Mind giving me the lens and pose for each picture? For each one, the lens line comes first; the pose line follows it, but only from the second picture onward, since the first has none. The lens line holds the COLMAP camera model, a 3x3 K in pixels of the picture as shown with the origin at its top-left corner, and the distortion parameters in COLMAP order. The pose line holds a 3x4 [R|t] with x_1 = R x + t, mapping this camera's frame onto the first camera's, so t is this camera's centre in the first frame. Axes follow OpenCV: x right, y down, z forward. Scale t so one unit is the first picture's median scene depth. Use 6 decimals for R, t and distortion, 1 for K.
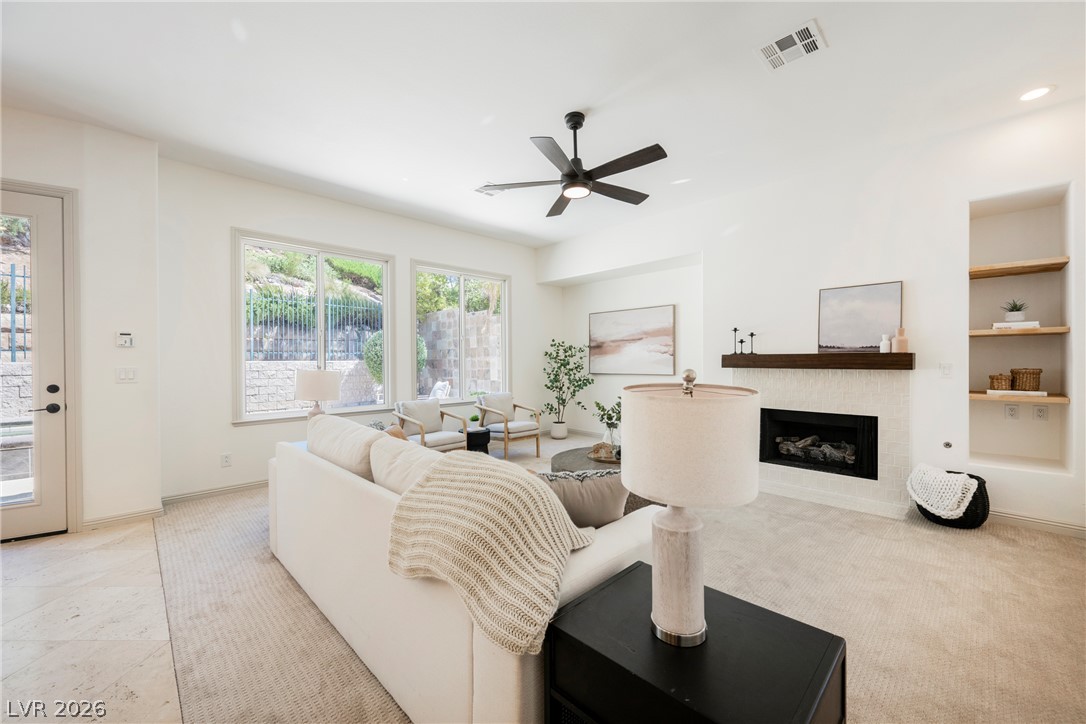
lens RADIAL K [[428.6, 0, 542.0], [0, 428.6, 361.3], [0, 0, 1]] dist [0.000497, 0.000012]
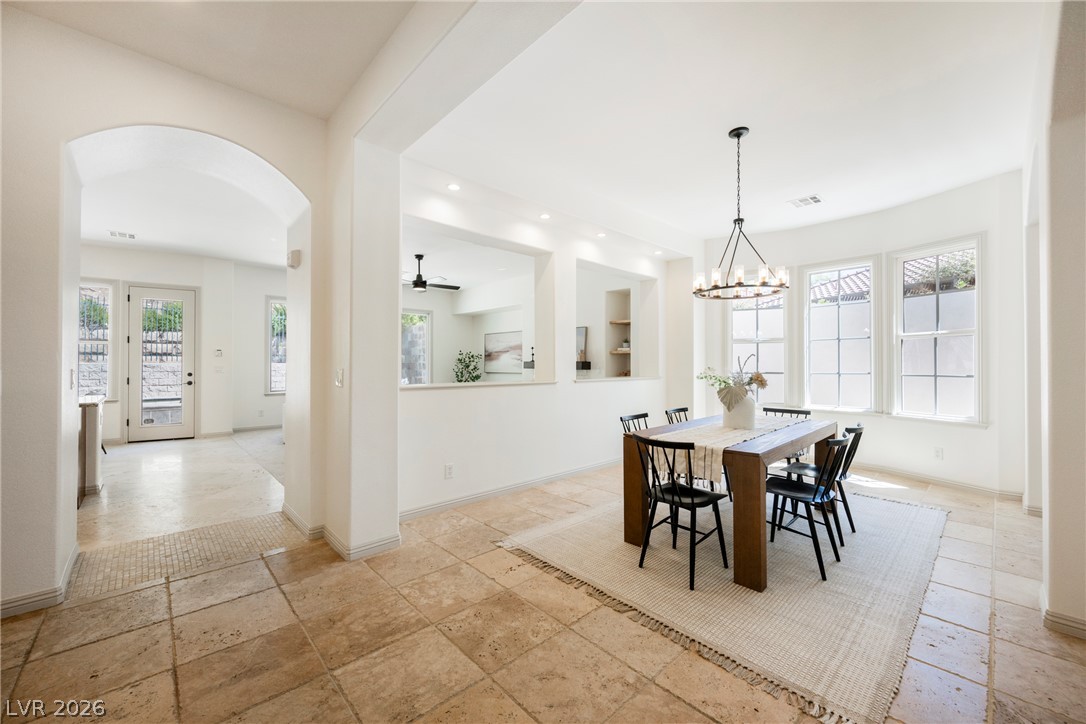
lens RADIAL K [[428.6, 0, 543.7], [0, 428.6, 361.7], [0, 0, 1]] dist [0.000497, 0.000012]
pose [[0.999783, 0.007605, -0.019390, 0.366062], [-0.007760, 0.999939, -0.007918, 0.000032], [0.019329, 0.008067, 0.999781, -0.579535]]
